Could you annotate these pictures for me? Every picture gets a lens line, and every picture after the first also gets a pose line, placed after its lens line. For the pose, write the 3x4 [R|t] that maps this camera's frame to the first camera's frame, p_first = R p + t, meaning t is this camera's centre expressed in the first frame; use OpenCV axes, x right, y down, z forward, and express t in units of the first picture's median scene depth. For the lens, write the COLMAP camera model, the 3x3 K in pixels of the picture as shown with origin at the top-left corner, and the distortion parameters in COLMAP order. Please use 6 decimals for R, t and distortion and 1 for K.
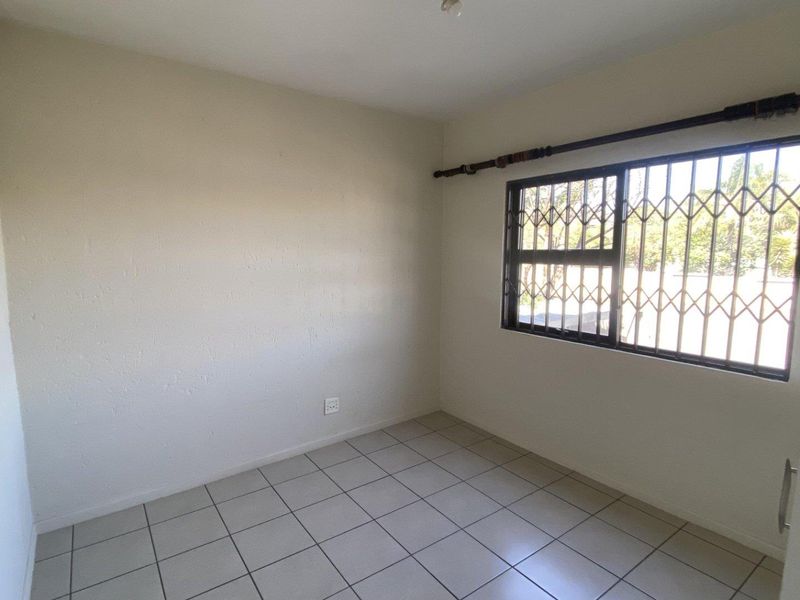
lens RADIAL K [[429.9, 0, 400.0], [0, 429.9, 300.0], [0, 0, 1]] dist [0.026073, -0.028140]
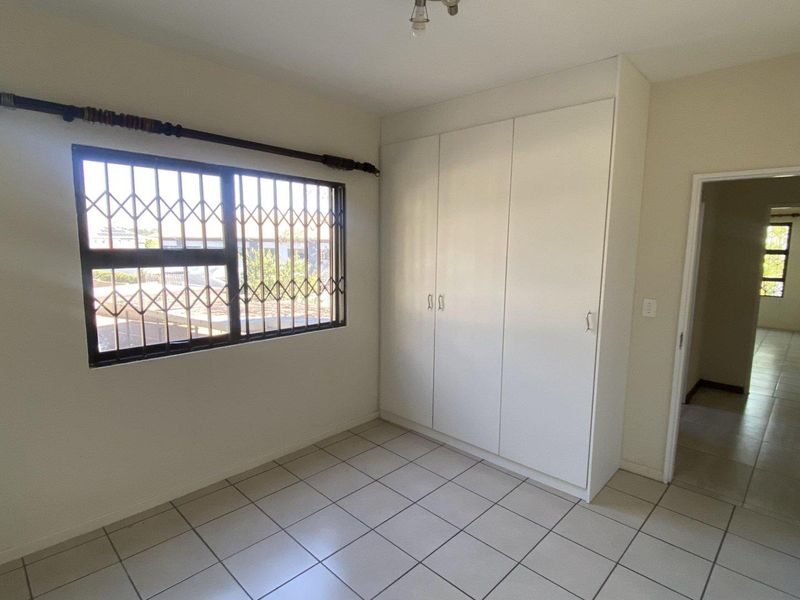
lens RADIAL K [[429.9, 0, 400.0], [0, 429.9, 300.0], [0, 0, 1]] dist [0.026073, -0.028140]
pose [[-0.176139, -0.117015, 0.977386, -0.595215], [0.115014, 0.983662, 0.138494, -0.090879], [-0.977623, 0.136807, -0.159803, 0.766809]]
